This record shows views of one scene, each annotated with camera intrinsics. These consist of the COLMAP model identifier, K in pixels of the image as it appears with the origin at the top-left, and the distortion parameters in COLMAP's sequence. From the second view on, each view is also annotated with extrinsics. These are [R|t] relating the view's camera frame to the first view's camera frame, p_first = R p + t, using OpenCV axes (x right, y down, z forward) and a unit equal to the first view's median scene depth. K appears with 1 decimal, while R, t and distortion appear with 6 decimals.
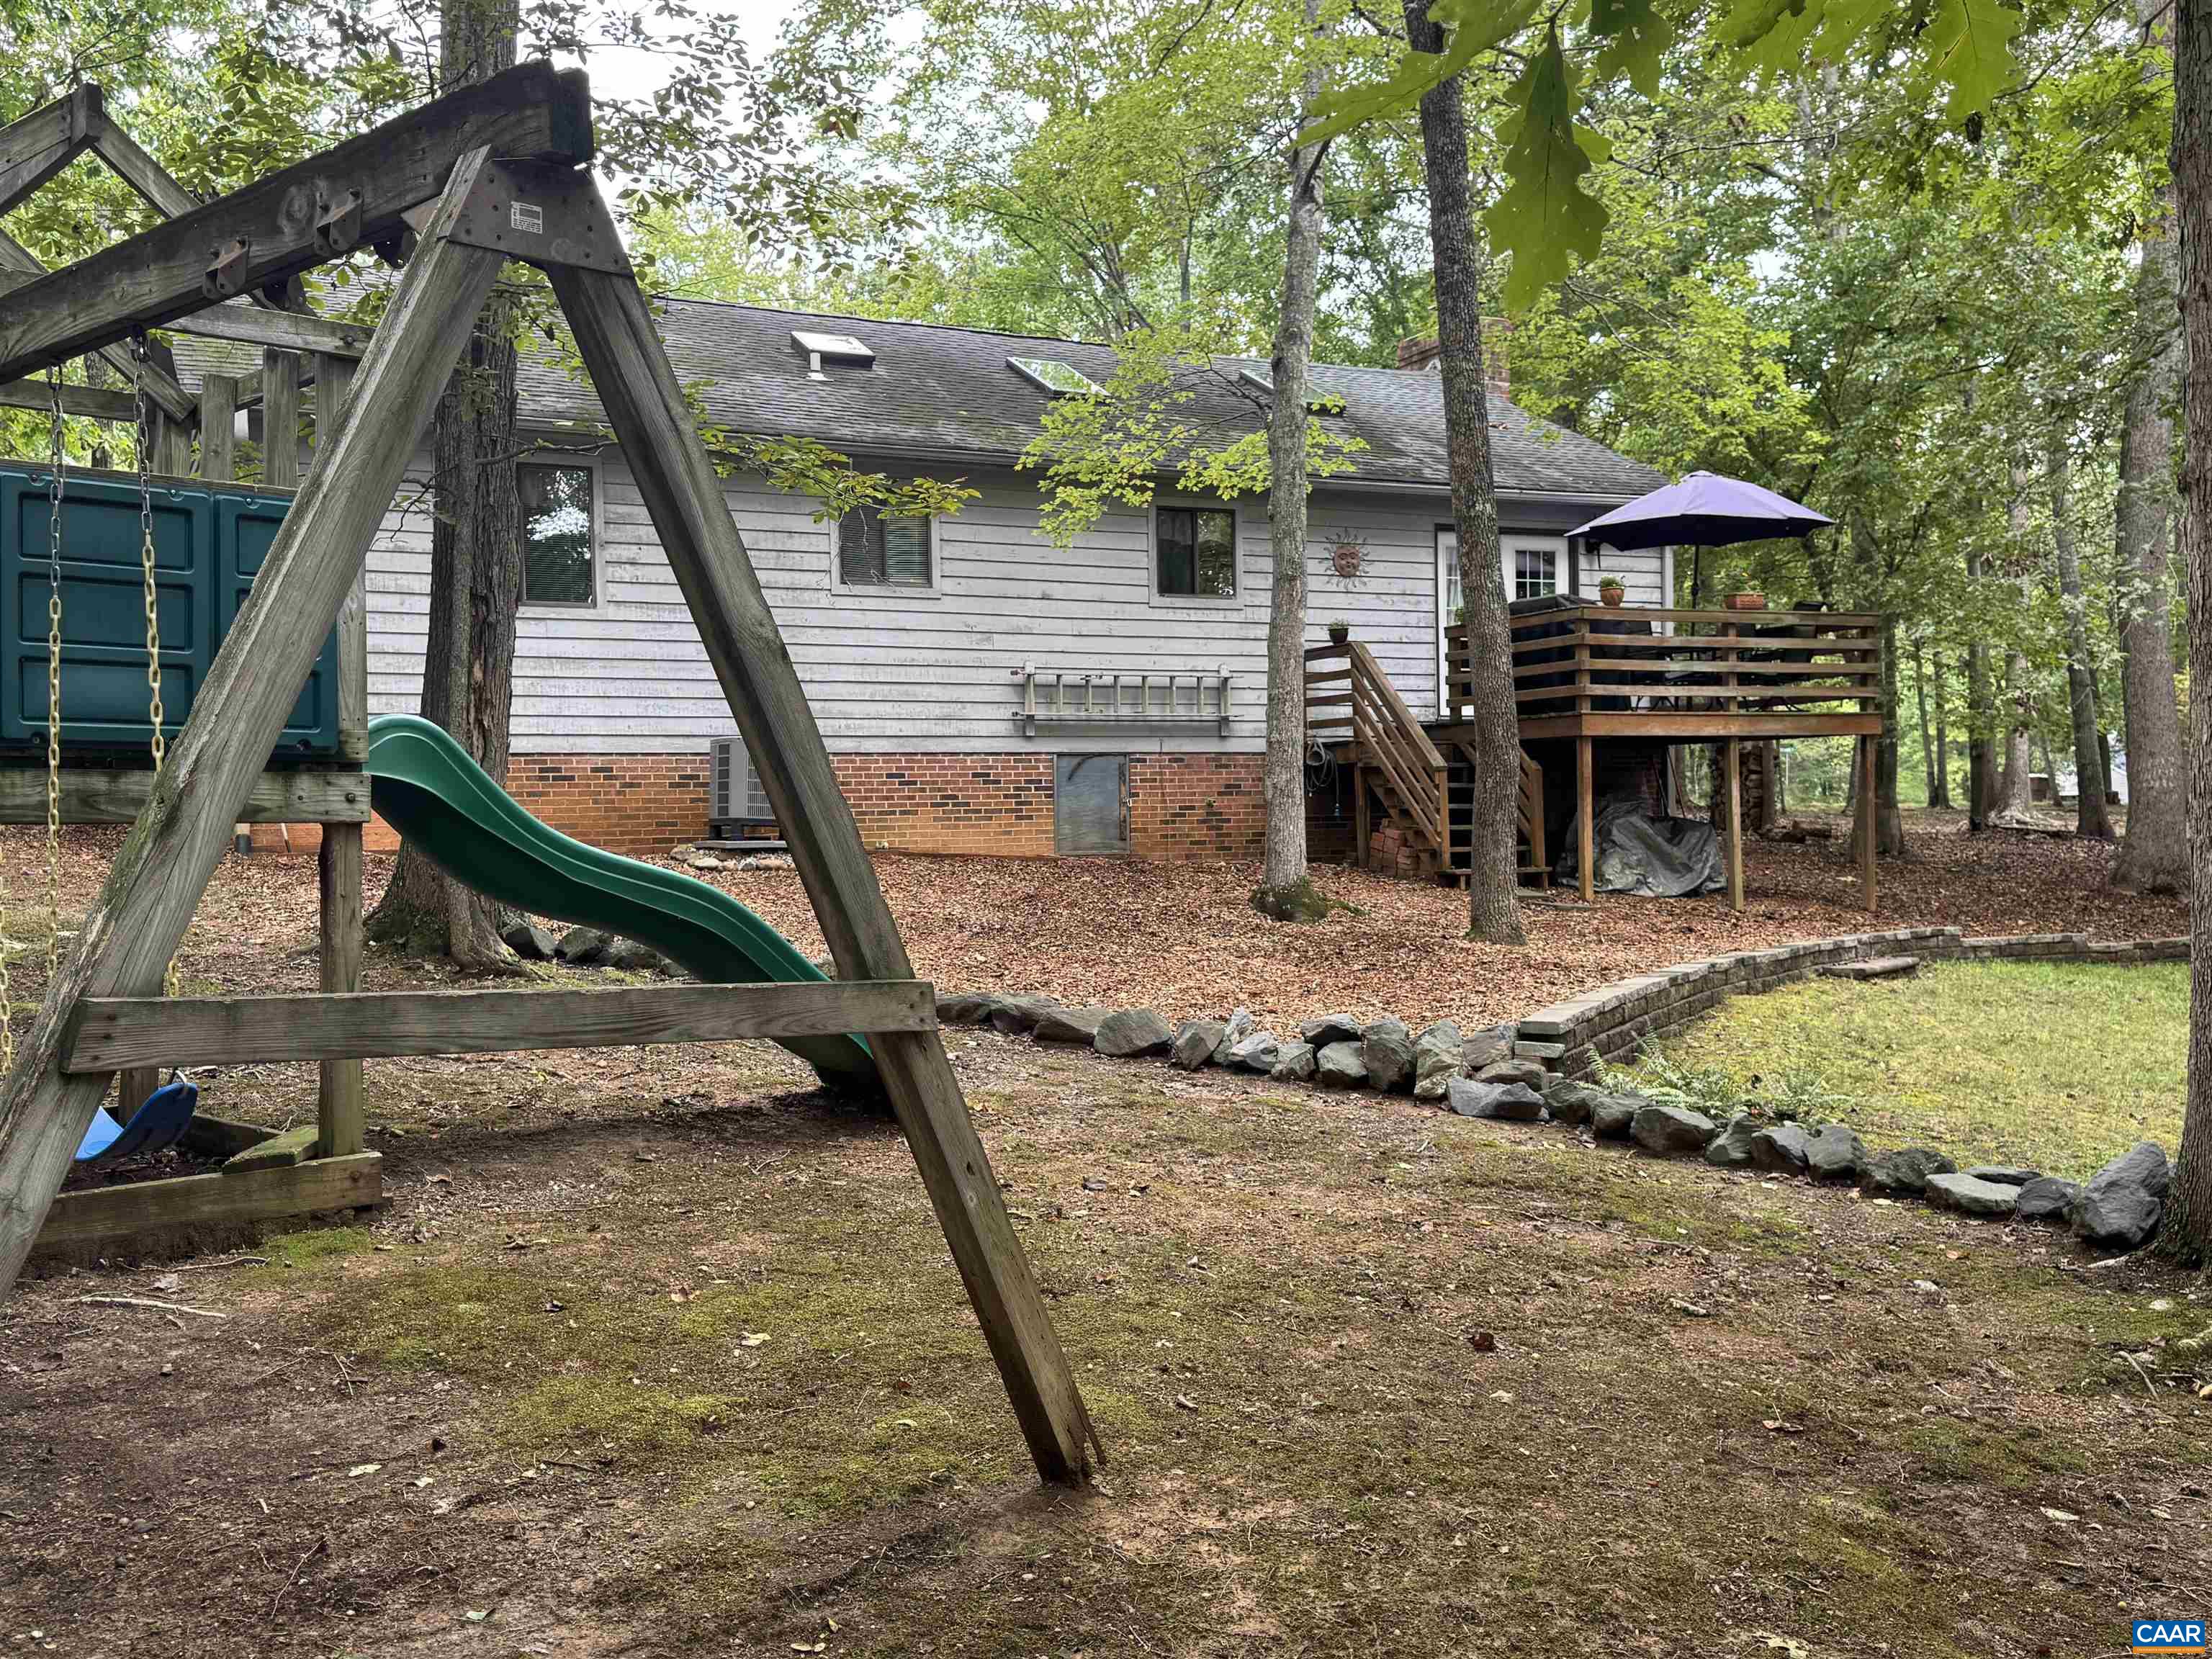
lens RADIAL K [[2099.1, 0, 1104.2], [0, 2099.1, 839.2], [0, 0, 1]] dist [0.128696, 0.000000]
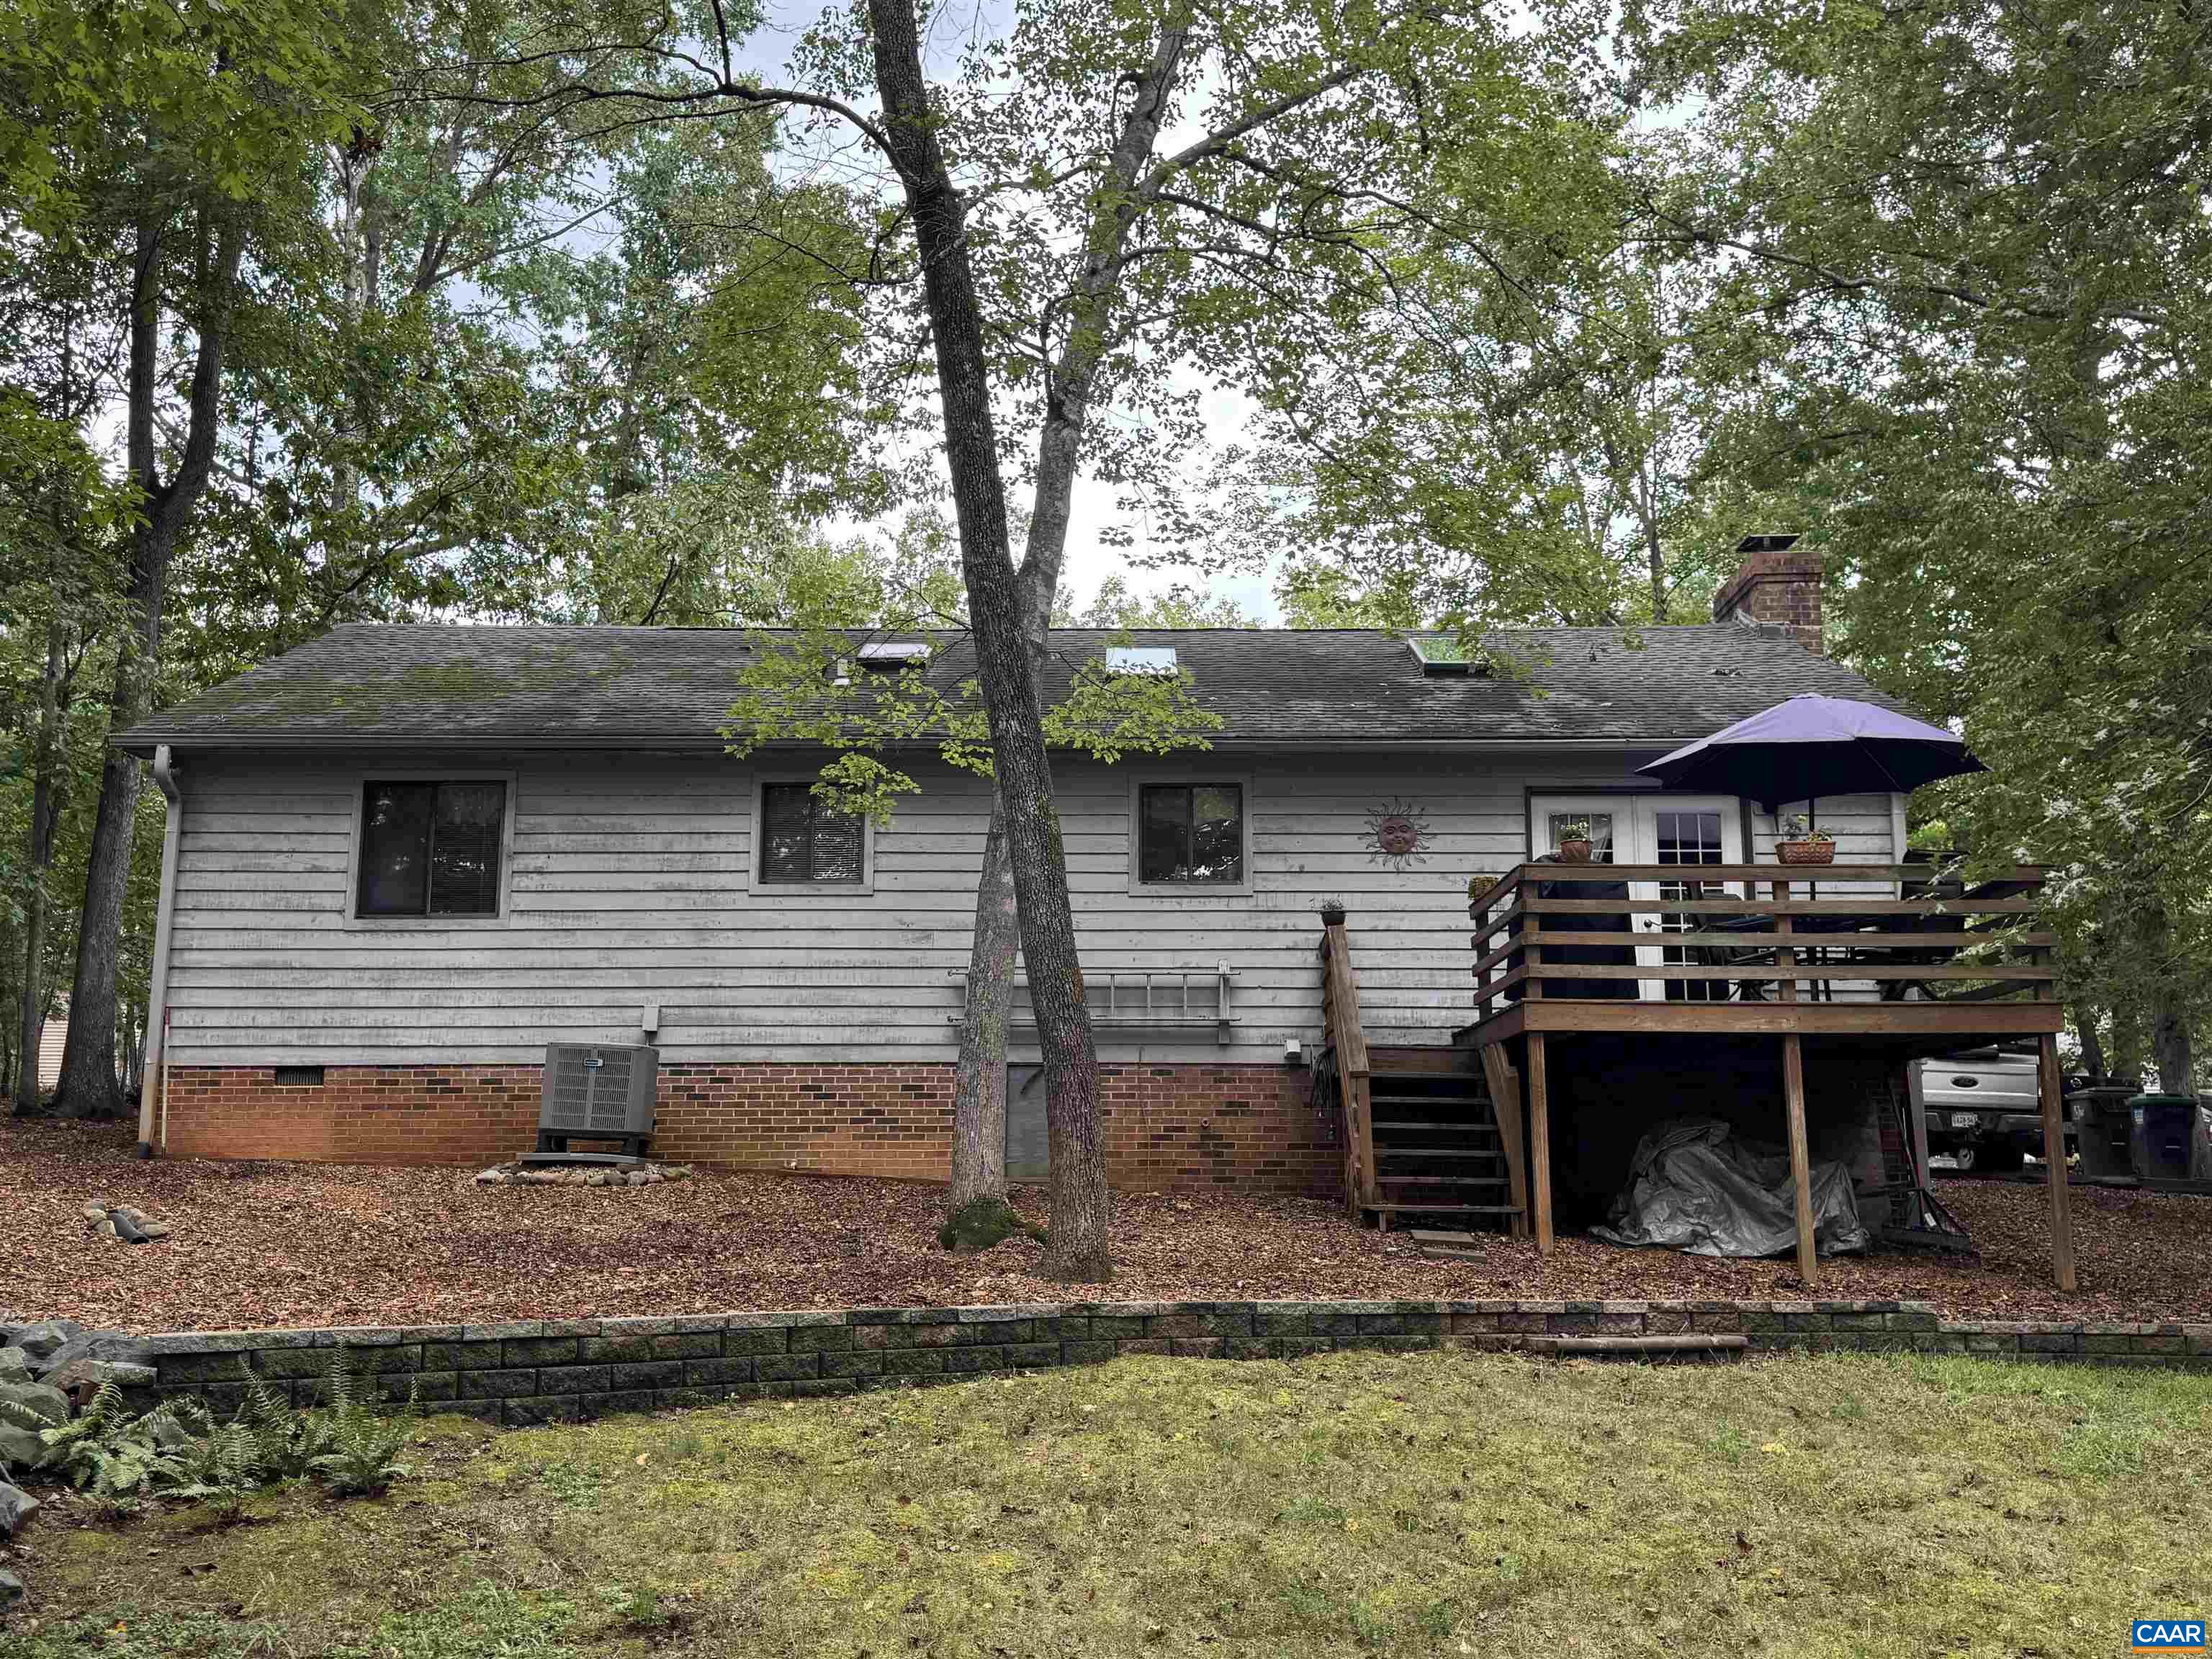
lens RADIAL K [[2099.1, 0, 1105.2], [0, 2099.1, 818.7], [0, 0, 1]] dist [0.128696, 0.000000]
pose [[0.882169, -0.066032, -0.466281, 0.445361], [-0.024398, 0.982383, -0.185279, 0.021318], [0.470301, 0.174823, 0.865017, 0.242436]]
